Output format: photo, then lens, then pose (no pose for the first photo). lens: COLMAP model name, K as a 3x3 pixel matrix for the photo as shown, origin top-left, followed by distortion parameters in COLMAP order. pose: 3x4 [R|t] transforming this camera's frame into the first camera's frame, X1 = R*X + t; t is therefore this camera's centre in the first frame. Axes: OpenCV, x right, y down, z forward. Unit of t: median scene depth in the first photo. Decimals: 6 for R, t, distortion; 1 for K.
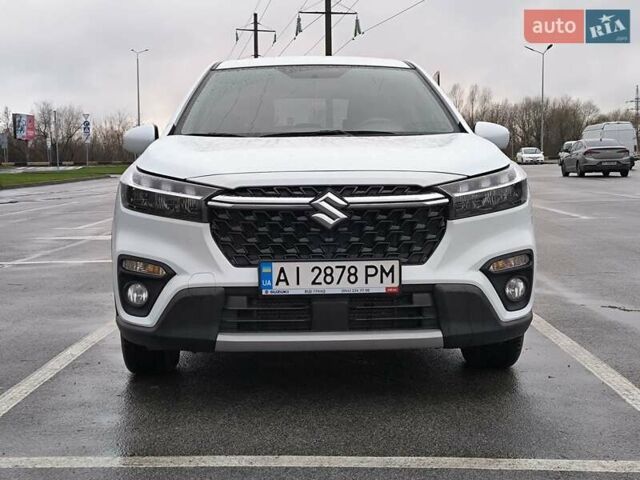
lens RADIAL K [[996.1, 0, 320.0], [0, 996.1, 240.0], [0, 0, 1]] dist [0.109972, -0.065216]
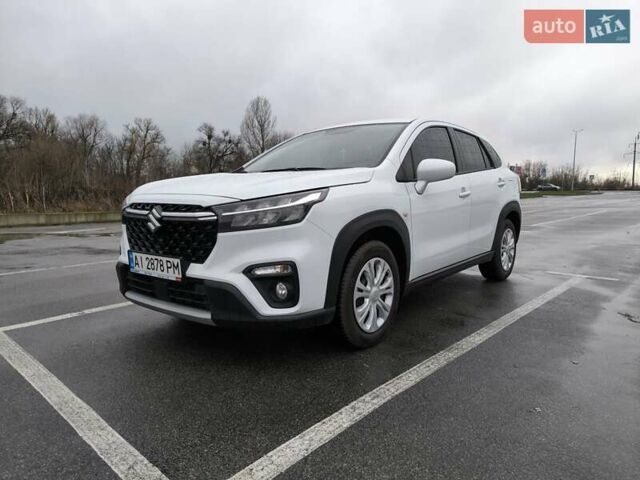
lens RADIAL K [[453.1, 0, 322.0], [0, 453.1, 227.8], [0, 0, 1]] dist [0.023234, -0.003128]
pose [[0.758029, 0.062215, -0.649246, 0.632856], [-0.056732, 0.997957, 0.029393, -0.052586], [0.649748, 0.014552, 0.760010, 0.639868]]
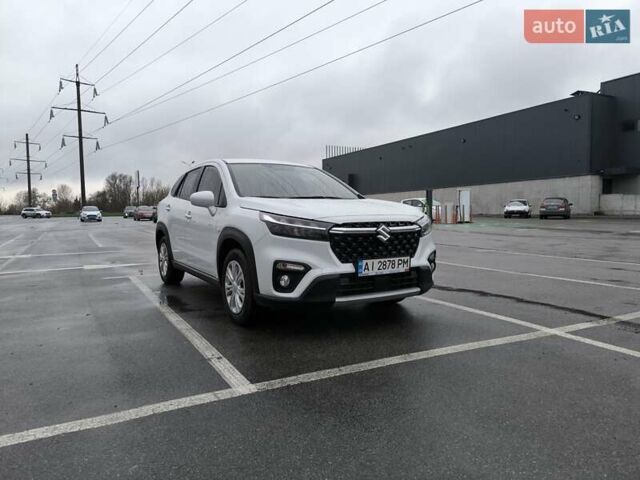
lens RADIAL K [[453.1, 0, 322.0], [0, 453.1, 227.8], [0, 0, 1]] dist [0.023234, -0.003128]
pose [[0.868419, -0.012707, 0.495668, -0.566462], [0.036525, 0.998595, -0.038392, -0.010532], [-0.494483, 0.051444, 0.867663, 0.236553]]
